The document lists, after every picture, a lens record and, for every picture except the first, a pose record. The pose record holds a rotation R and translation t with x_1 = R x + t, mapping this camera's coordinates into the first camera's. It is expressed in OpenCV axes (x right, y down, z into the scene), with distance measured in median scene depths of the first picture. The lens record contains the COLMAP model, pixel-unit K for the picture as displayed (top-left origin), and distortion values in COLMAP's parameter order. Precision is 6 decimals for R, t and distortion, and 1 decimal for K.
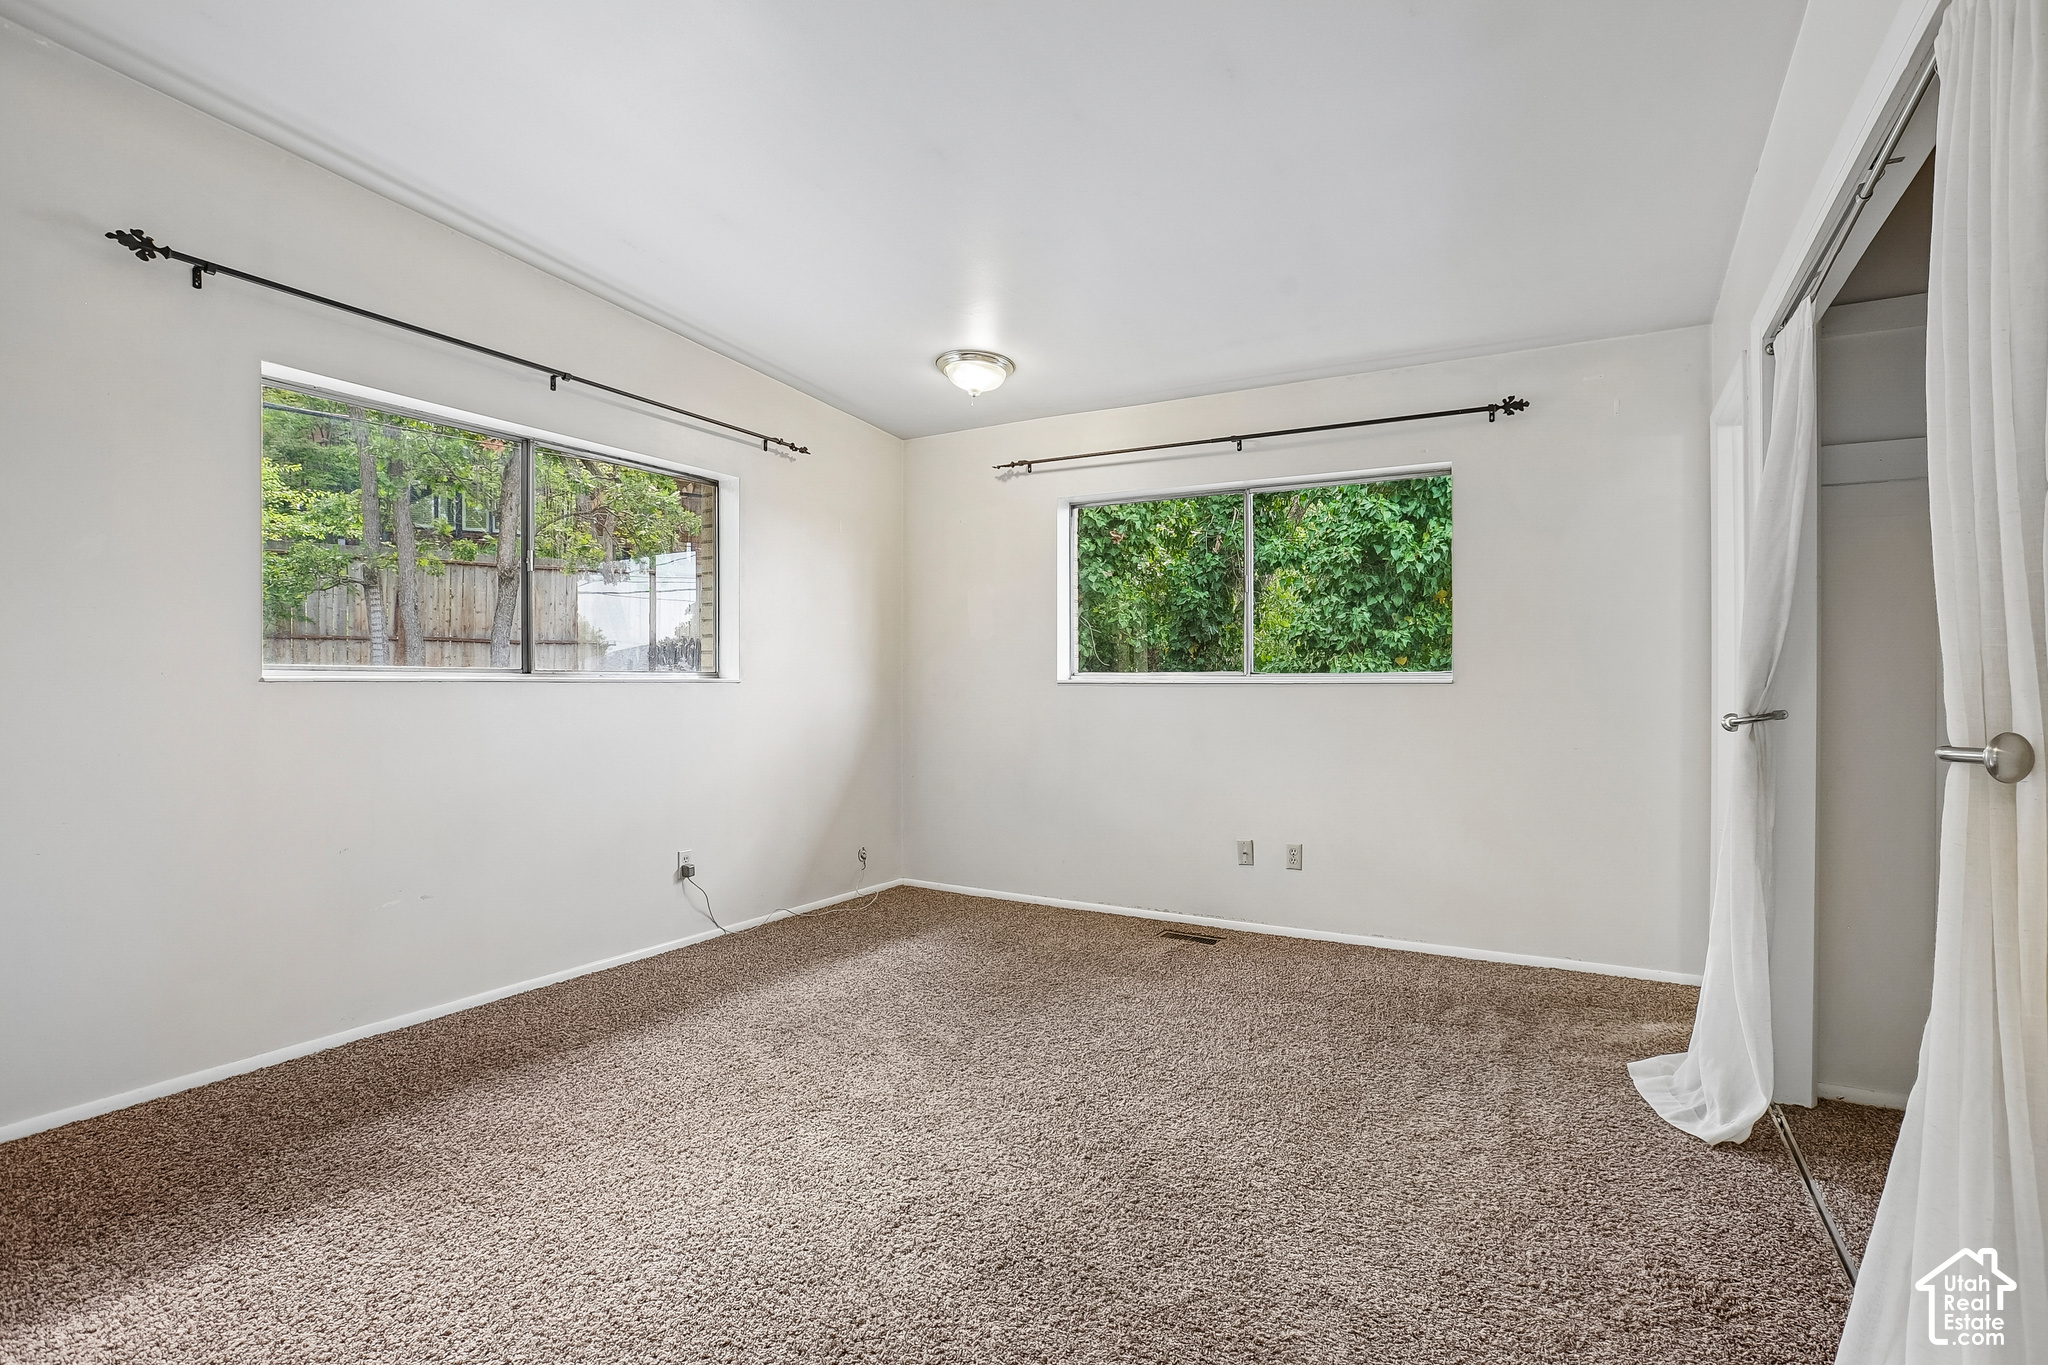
lens RADIAL K [[1004.1, 0, 1024.0], [0, 1004.1, 682.5], [0, 0, 1]] dist [-0.013948, 0.008058]
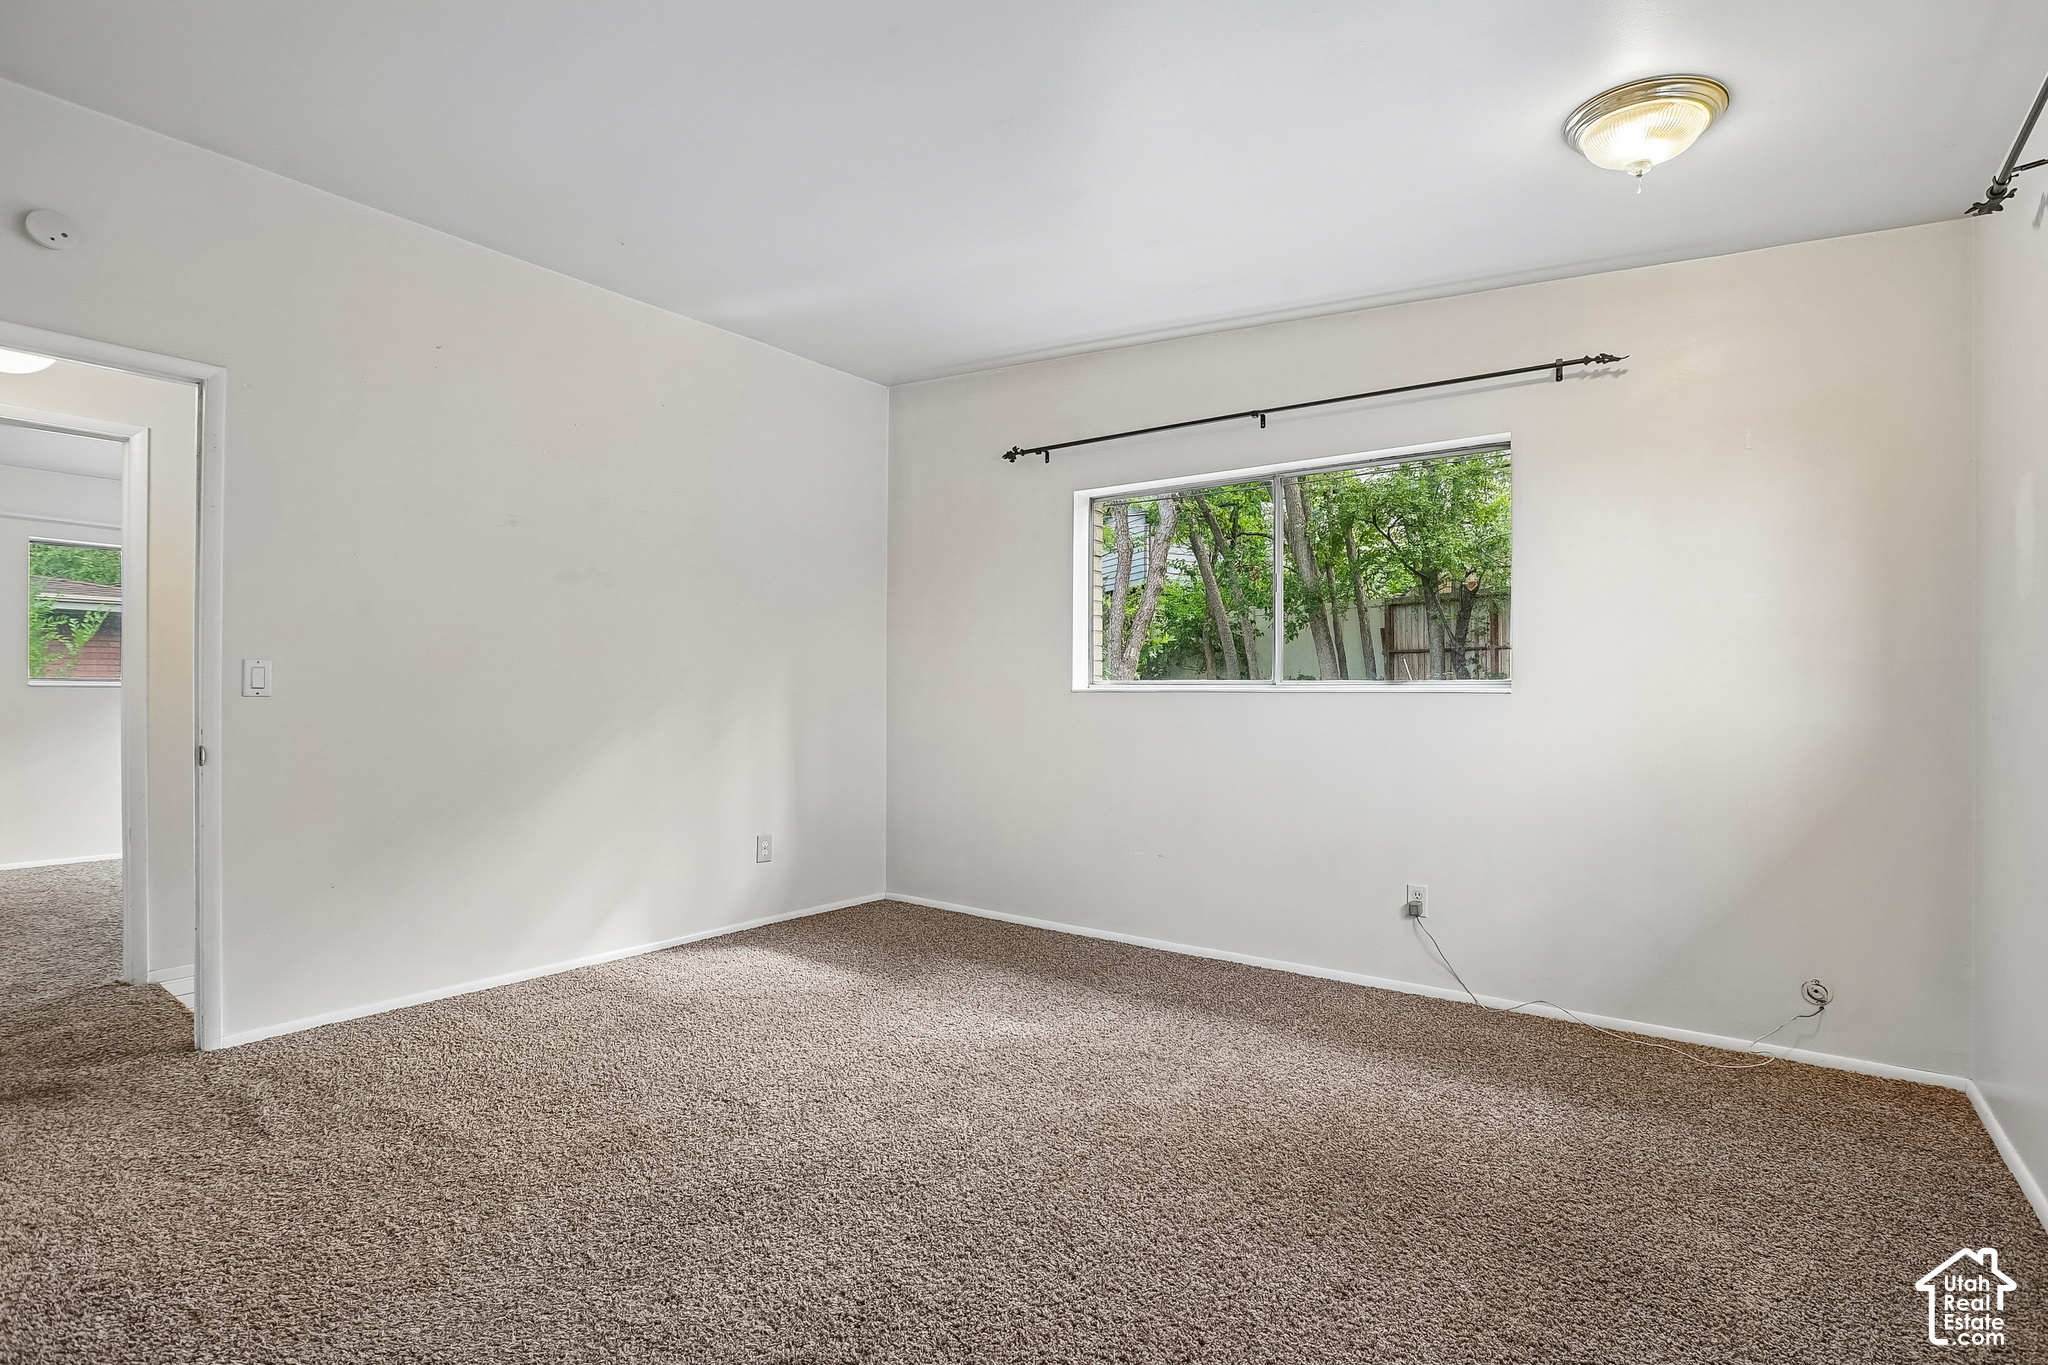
lens RADIAL K [[964.5, 0, 1032.4], [0, 964.5, 708.5], [0, 0, 1]] dist [-0.052718, 0.022577]
pose [[-0.120521, 0.007795, -0.992680, 0.531638], [-0.007278, 0.999935, 0.008736, 0.007741], [0.992684, 0.008278, -0.120456, 0.768234]]
